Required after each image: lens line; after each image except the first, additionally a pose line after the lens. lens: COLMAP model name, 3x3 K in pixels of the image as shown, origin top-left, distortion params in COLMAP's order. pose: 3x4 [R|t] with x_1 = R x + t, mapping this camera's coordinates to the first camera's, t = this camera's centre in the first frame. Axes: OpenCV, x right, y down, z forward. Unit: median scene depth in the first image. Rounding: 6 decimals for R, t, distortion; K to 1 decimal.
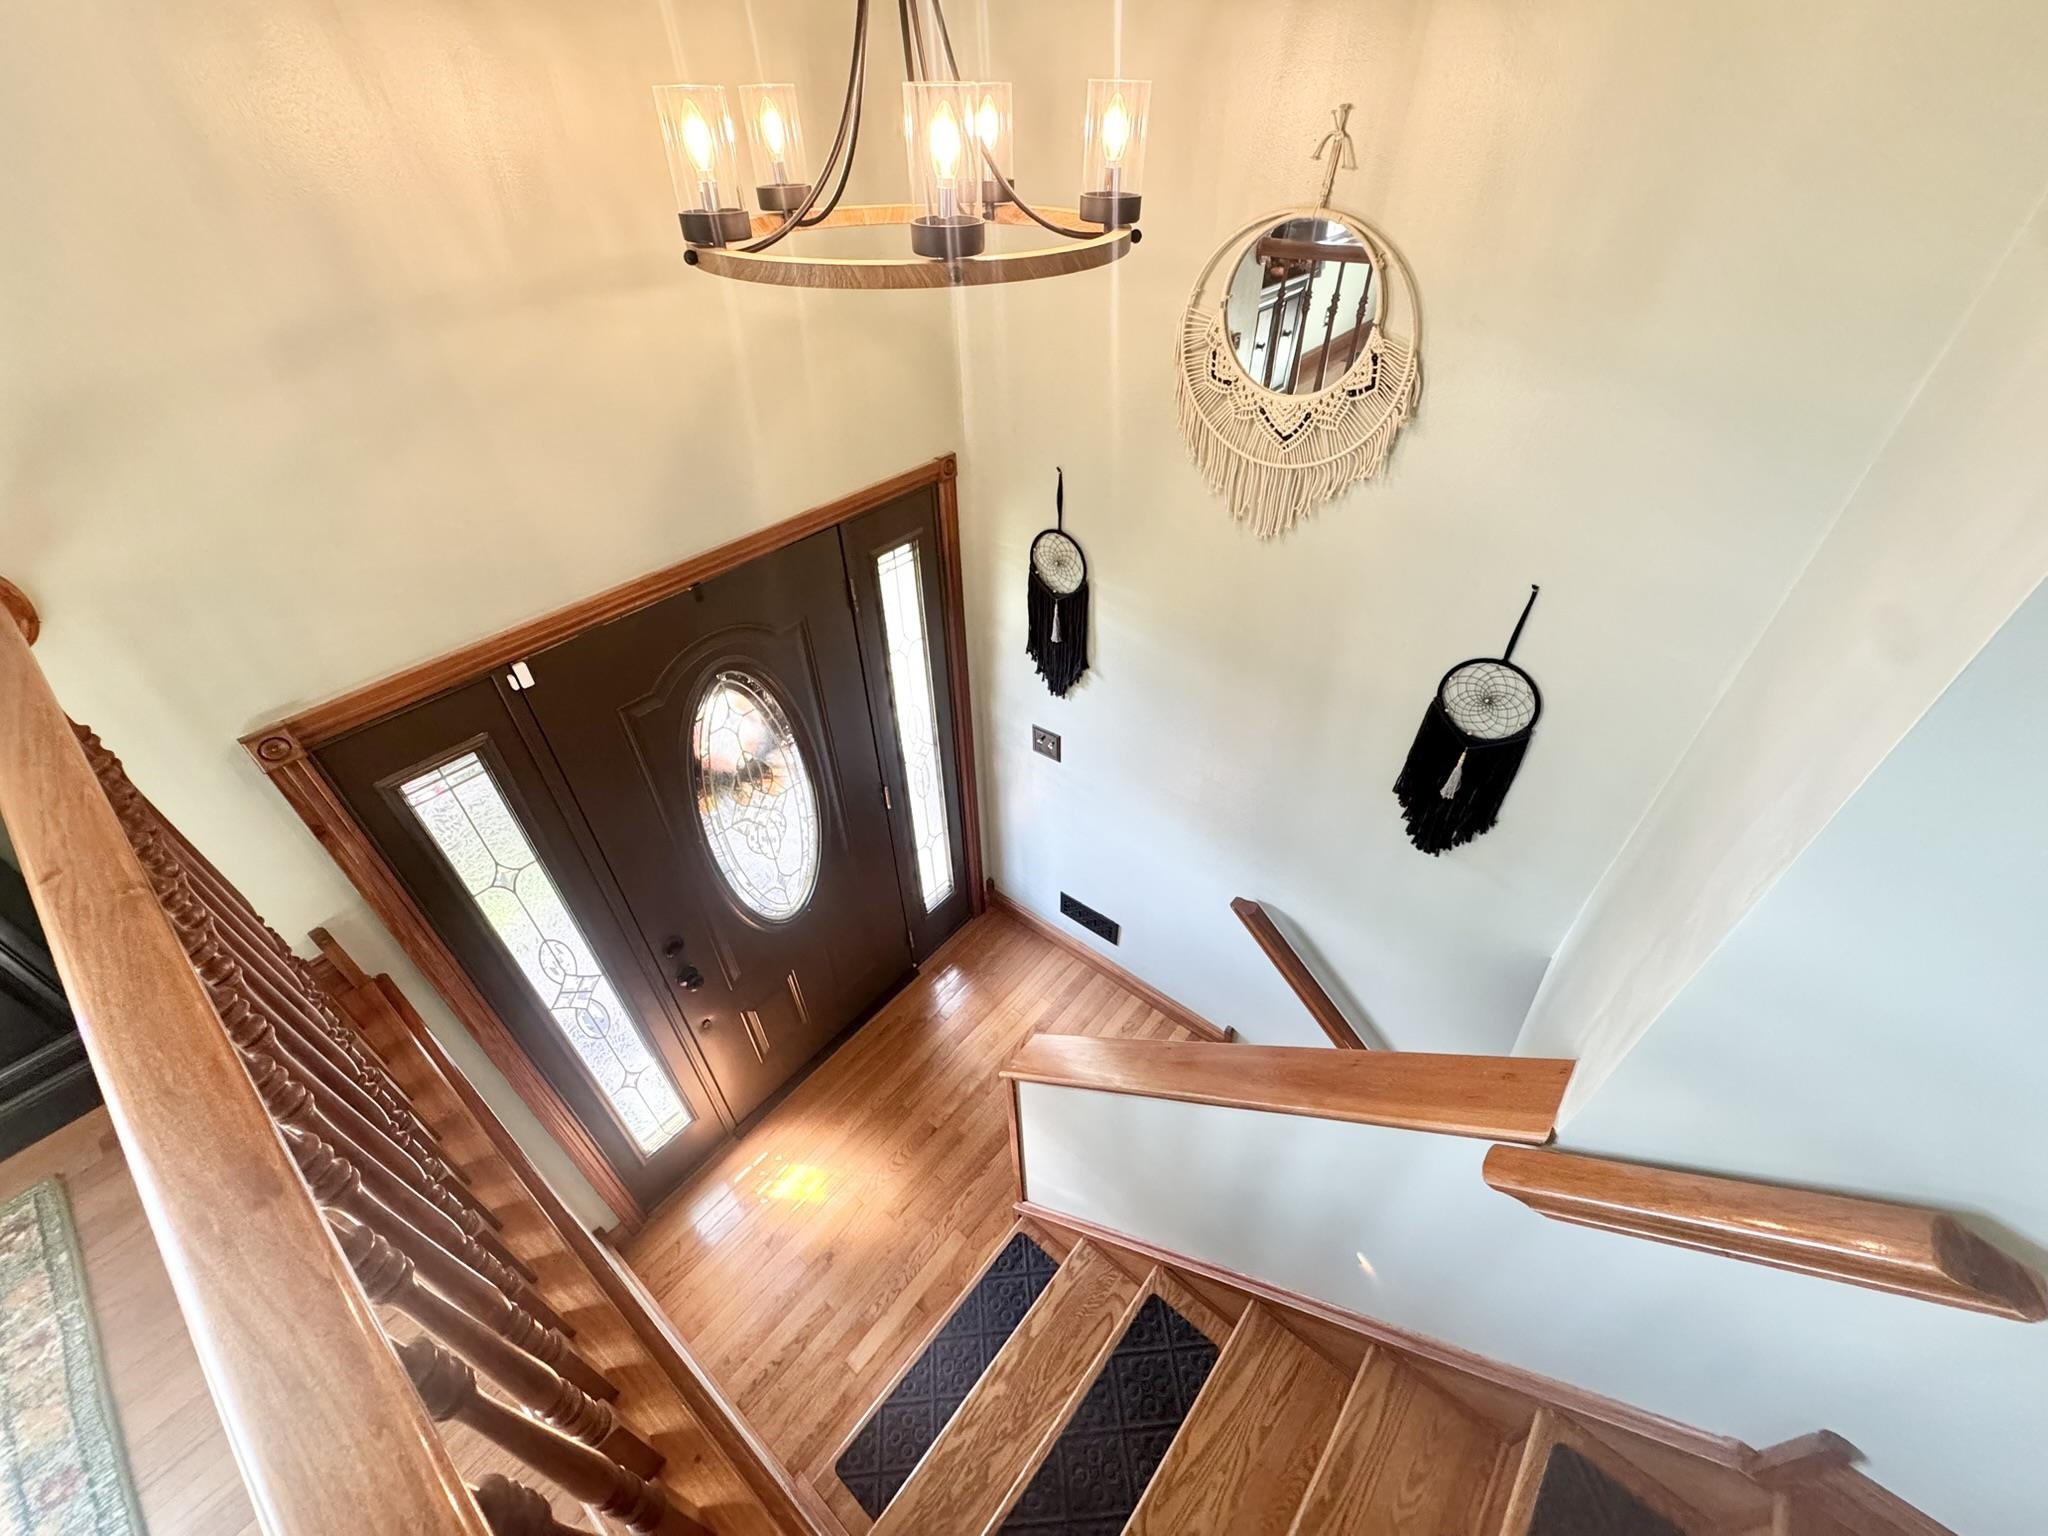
lens RADIAL K [[817.3, 0, 1024.0], [0, 817.3, 768.0], [0, 0, 1]] dist [-0.003593, -0.000387]
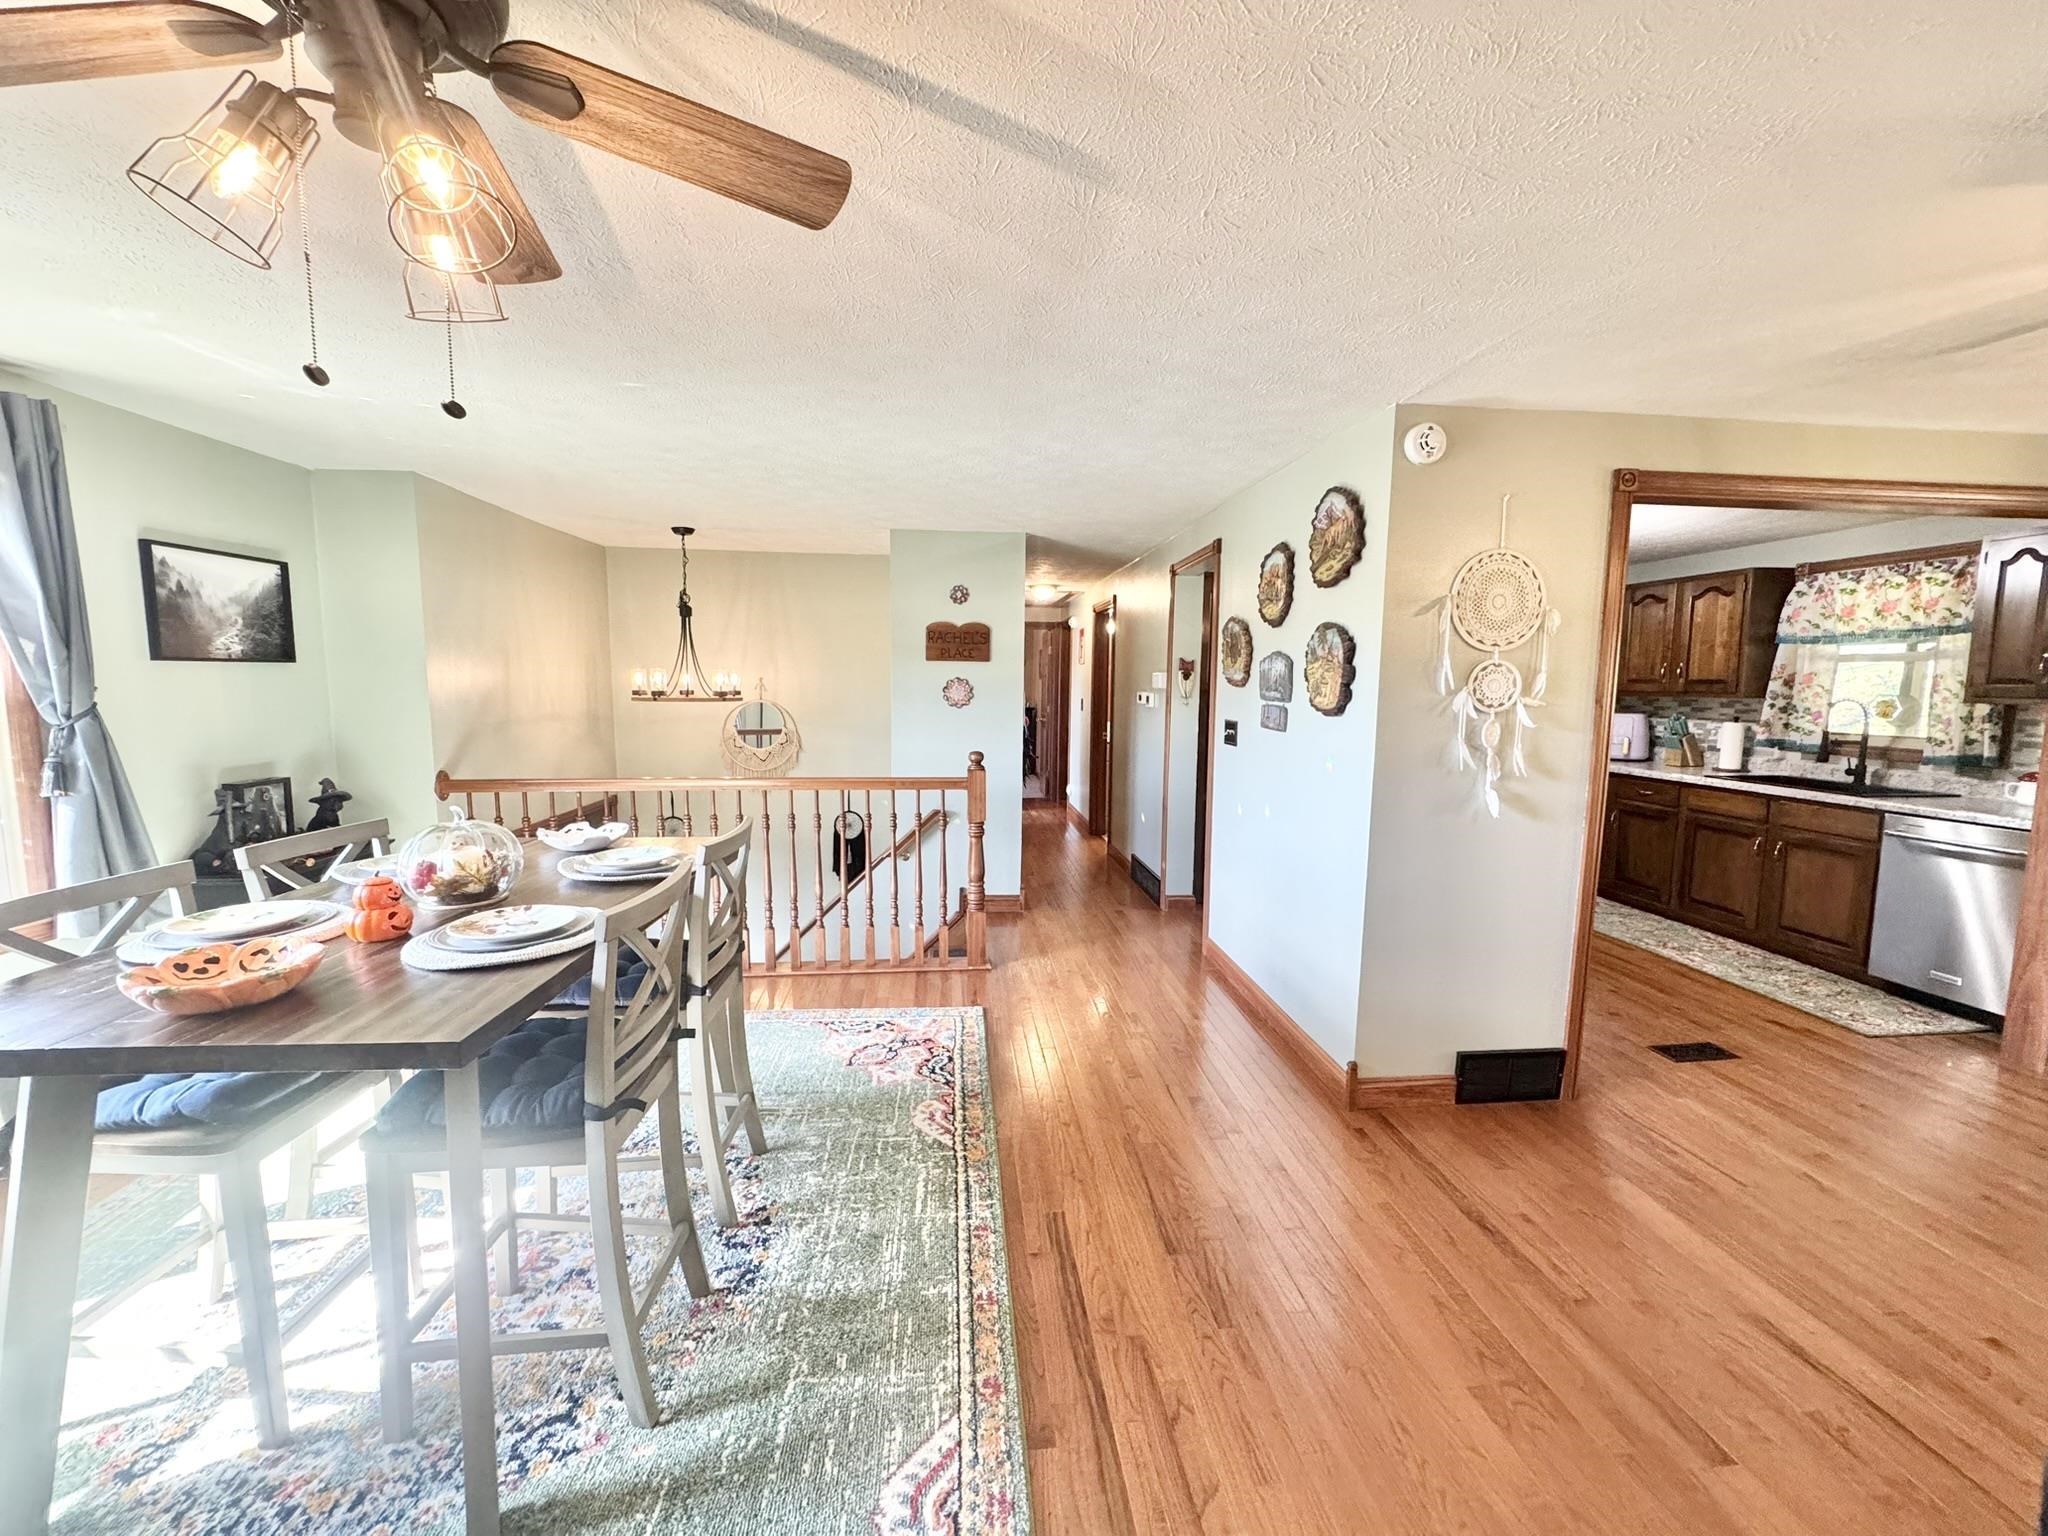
lens RADIAL K [[814.4, 0, 1024.0], [0, 814.4, 768.0], [0, 0, 1]] dist [-0.002209, -0.000411]
pose [[0.706713, -0.057520, 0.705158, -1.214555], [0.452642, 0.802776, -0.388157, 1.387236], [-0.543758, 0.593500, 0.593368, -1.500773]]
